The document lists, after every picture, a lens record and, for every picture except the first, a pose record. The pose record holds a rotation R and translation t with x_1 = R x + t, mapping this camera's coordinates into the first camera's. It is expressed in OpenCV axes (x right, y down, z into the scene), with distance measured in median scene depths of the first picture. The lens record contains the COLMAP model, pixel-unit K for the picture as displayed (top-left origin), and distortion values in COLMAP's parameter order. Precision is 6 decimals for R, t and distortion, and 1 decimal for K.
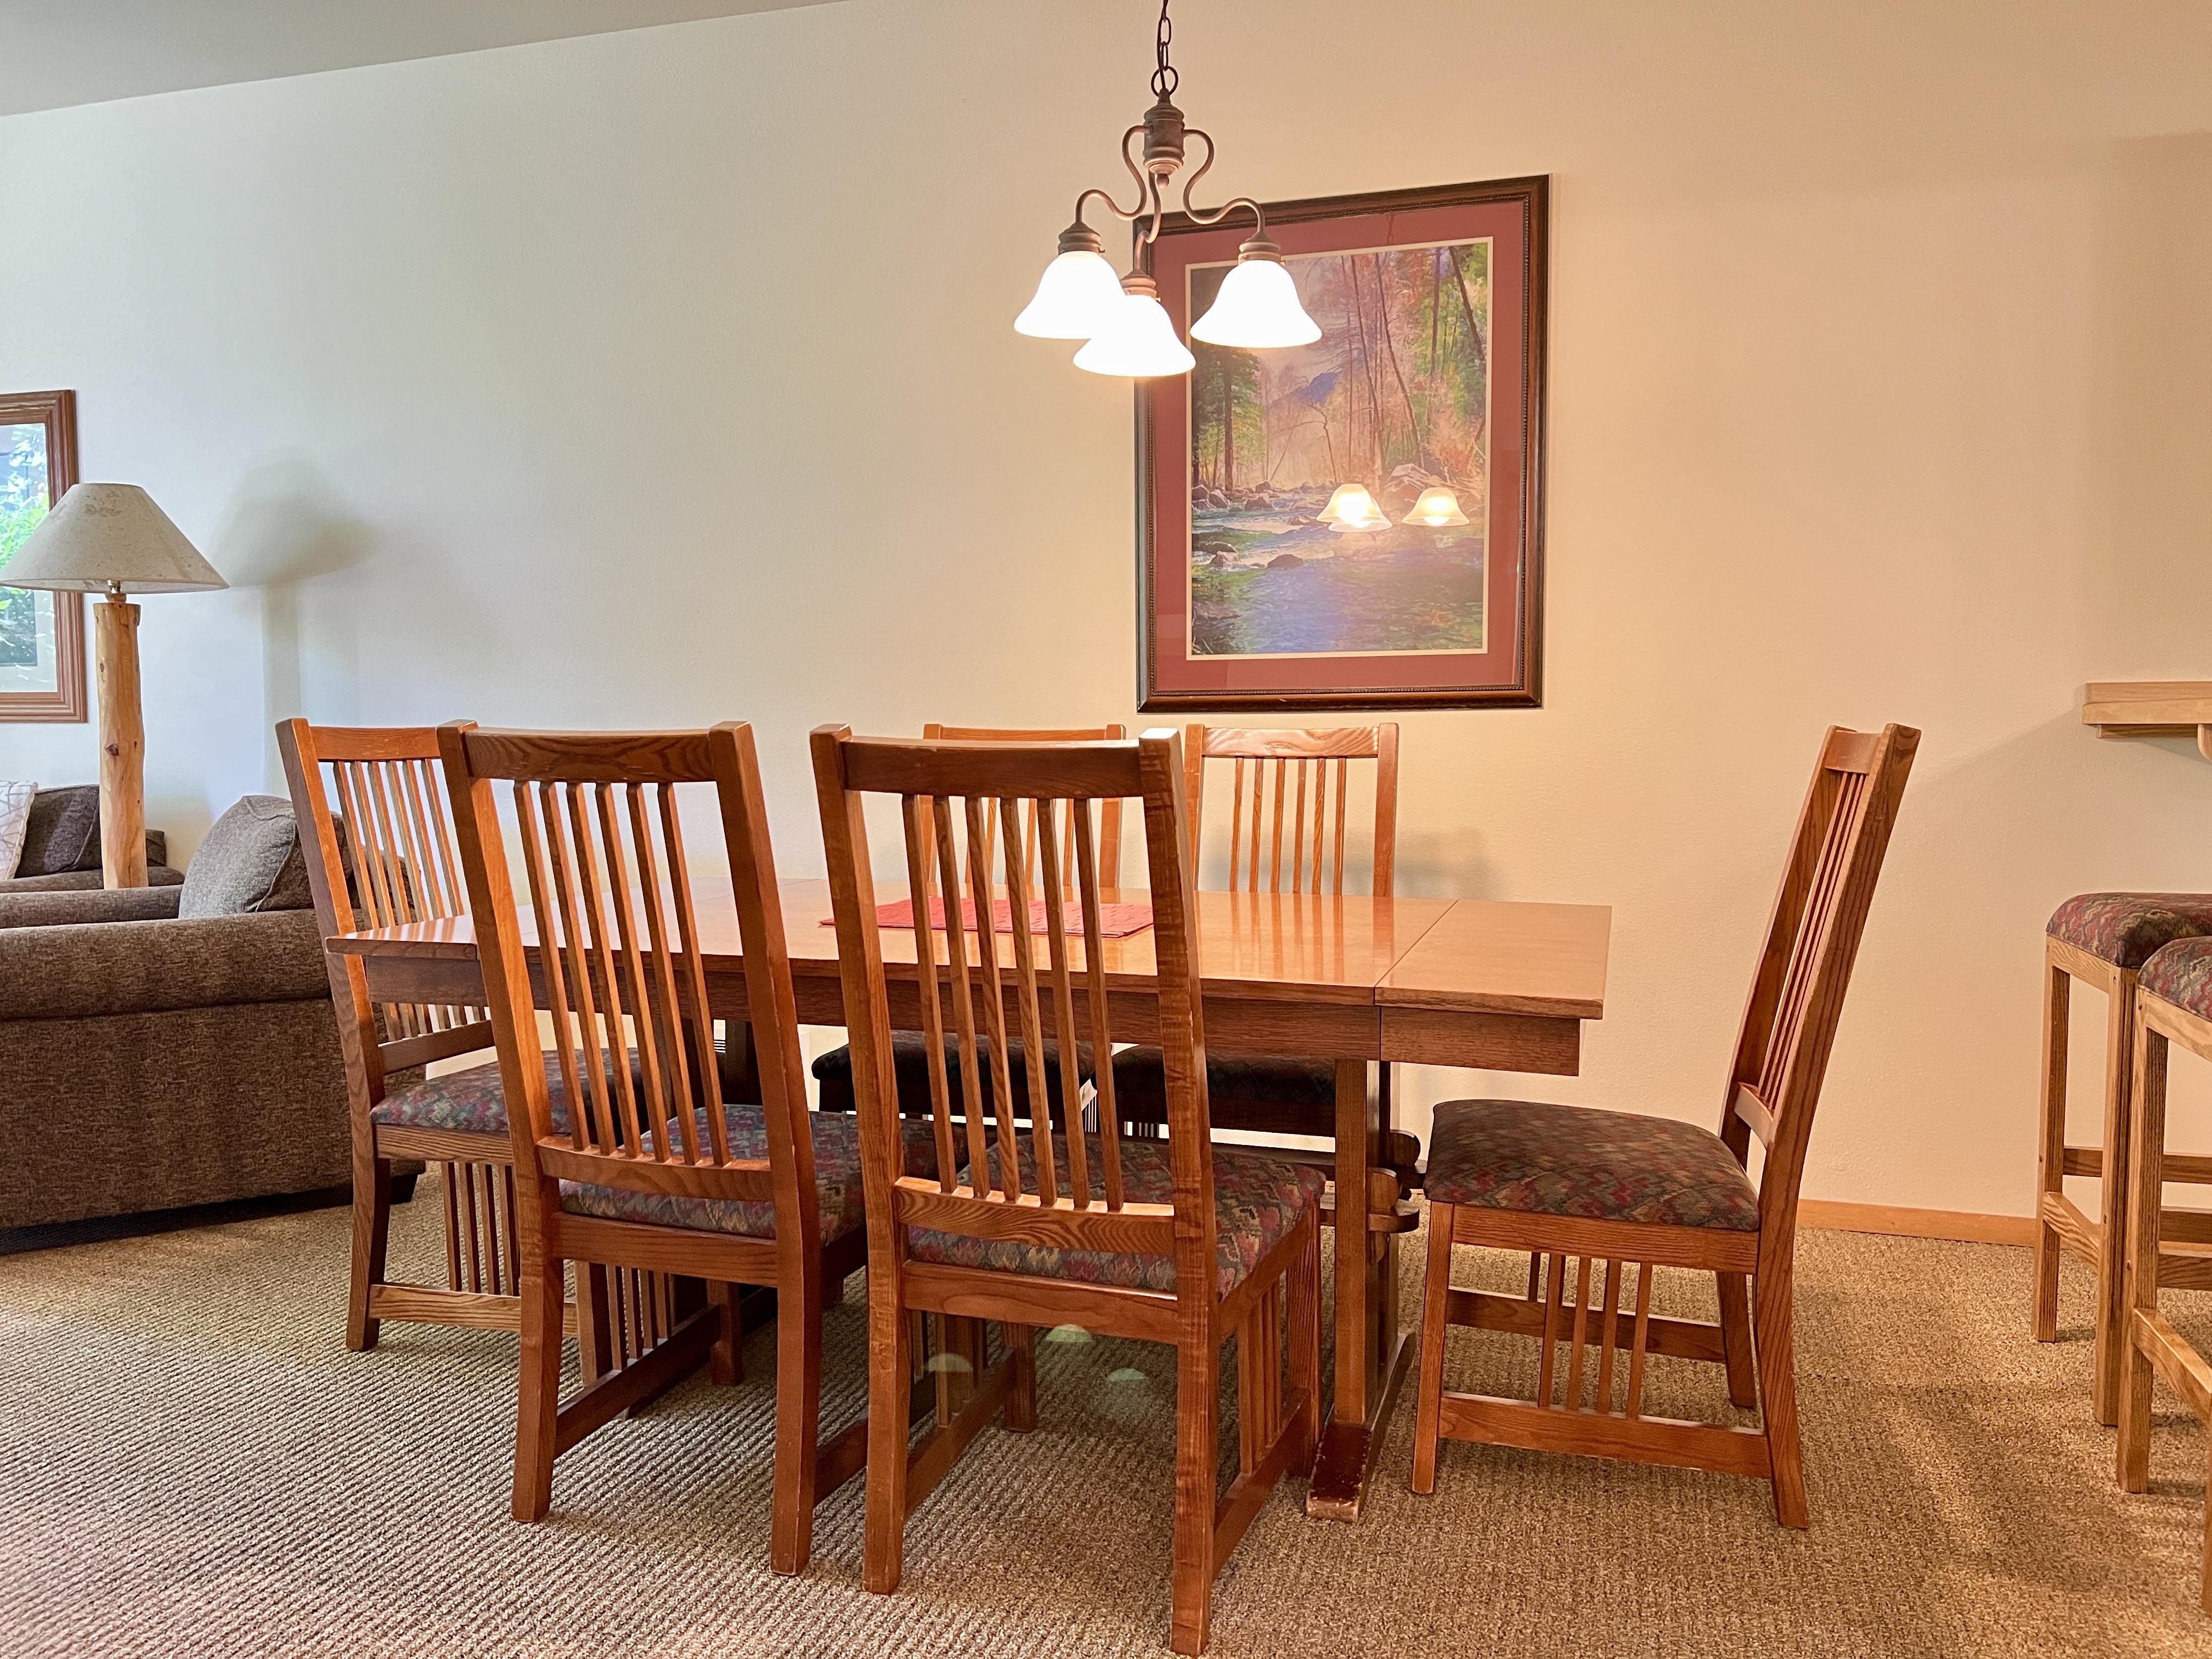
lens RADIAL K [[1715.7, 0, 1106.0], [0, 1715.7, 829.5], [0, 0, 1]] dist [0.002832, -0.001973]
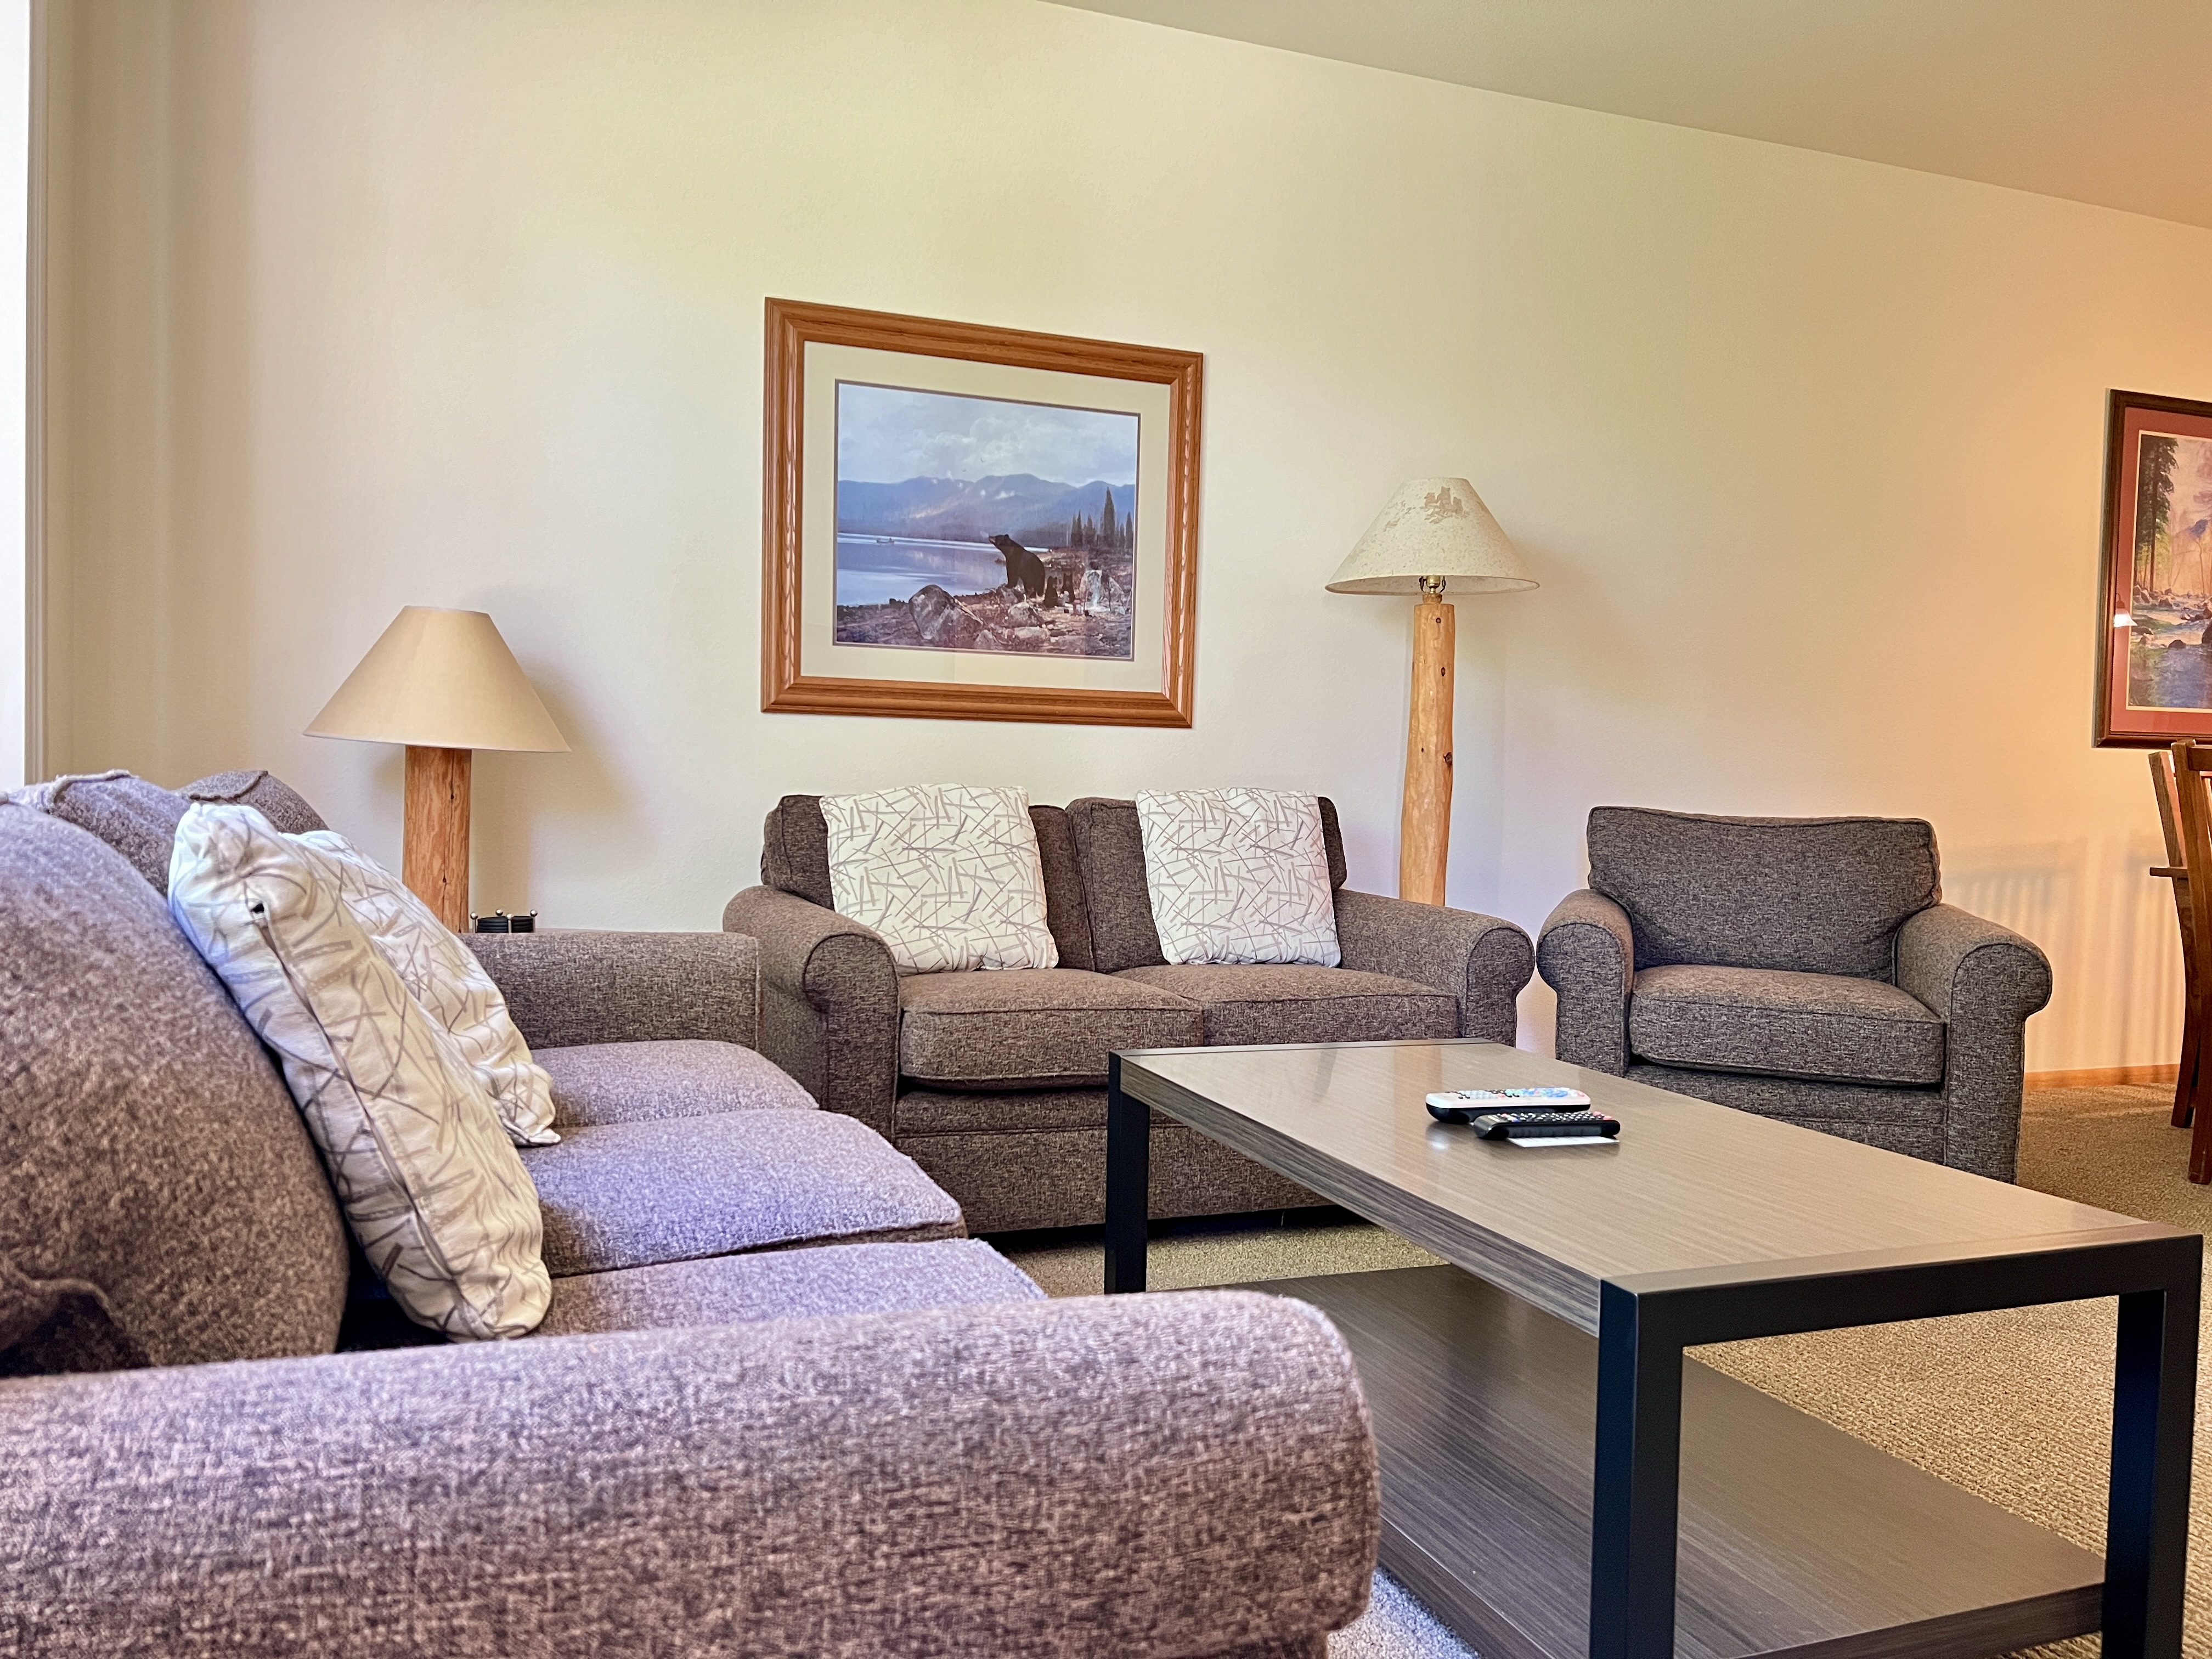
lens RADIAL K [[1698.2, 0, 1106.0], [0, 1698.2, 829.5], [0, 0, 1]] dist [0.122142, -0.117510]
pose [[0.775845, -0.007479, 0.630879, -1.548125], [0.013553, 0.999897, -0.004813, -0.004190], [-0.630778, 0.012285, 0.775866, 0.429247]]
